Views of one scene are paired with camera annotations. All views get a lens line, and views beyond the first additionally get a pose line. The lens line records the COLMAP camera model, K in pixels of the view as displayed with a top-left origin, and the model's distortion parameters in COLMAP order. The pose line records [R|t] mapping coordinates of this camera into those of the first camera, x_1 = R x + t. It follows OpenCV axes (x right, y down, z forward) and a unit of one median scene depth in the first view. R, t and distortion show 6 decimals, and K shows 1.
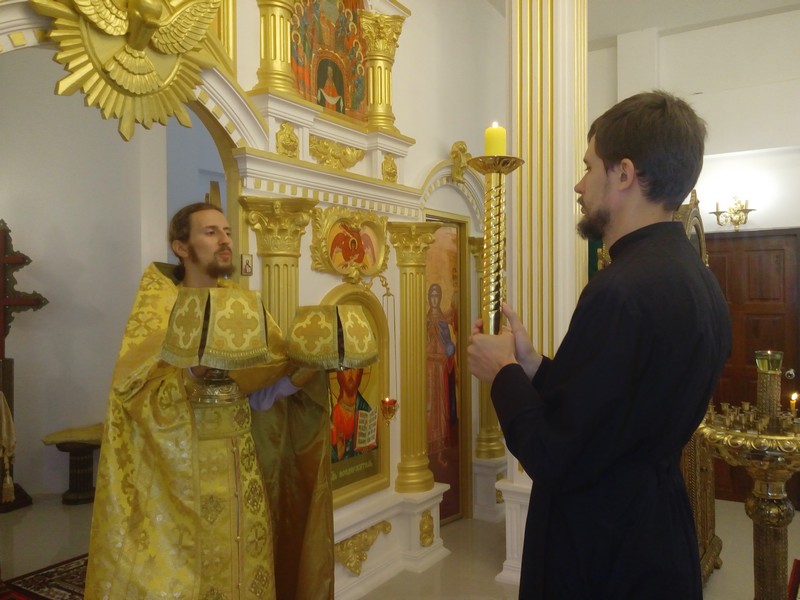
lens RADIAL K [[679.6, 0, 410.7], [0, 679.6, 294.6], [0, 0, 1]] dist [0.095068, -0.113963]
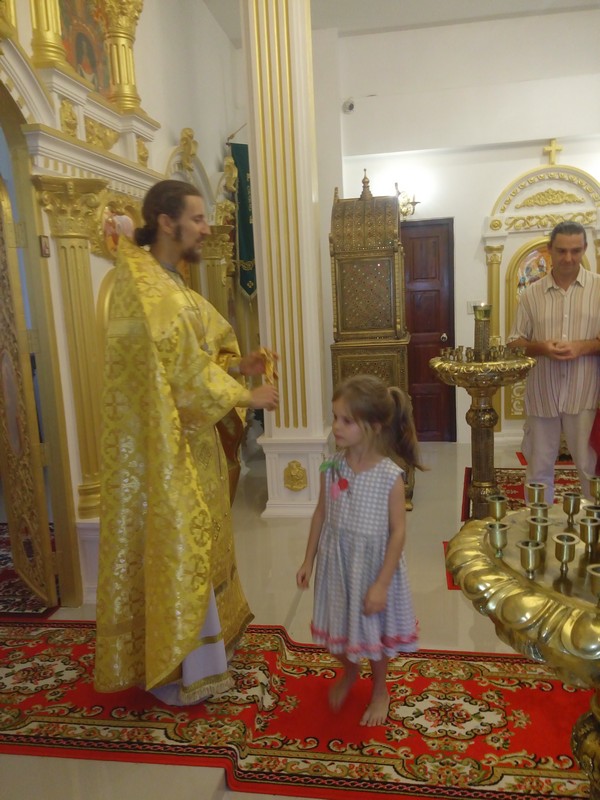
lens RADIAL K [[681.4, 0, 308.4], [0, 681.4, 409.7], [0, 0, 1]] dist [0.062533, -0.074973]
pose [[0.921466, -0.103549, 0.374403, -0.278535], [0.041437, 0.984520, 0.170306, 0.036259], [-0.386242, -0.141417, 0.911492, -0.111042]]
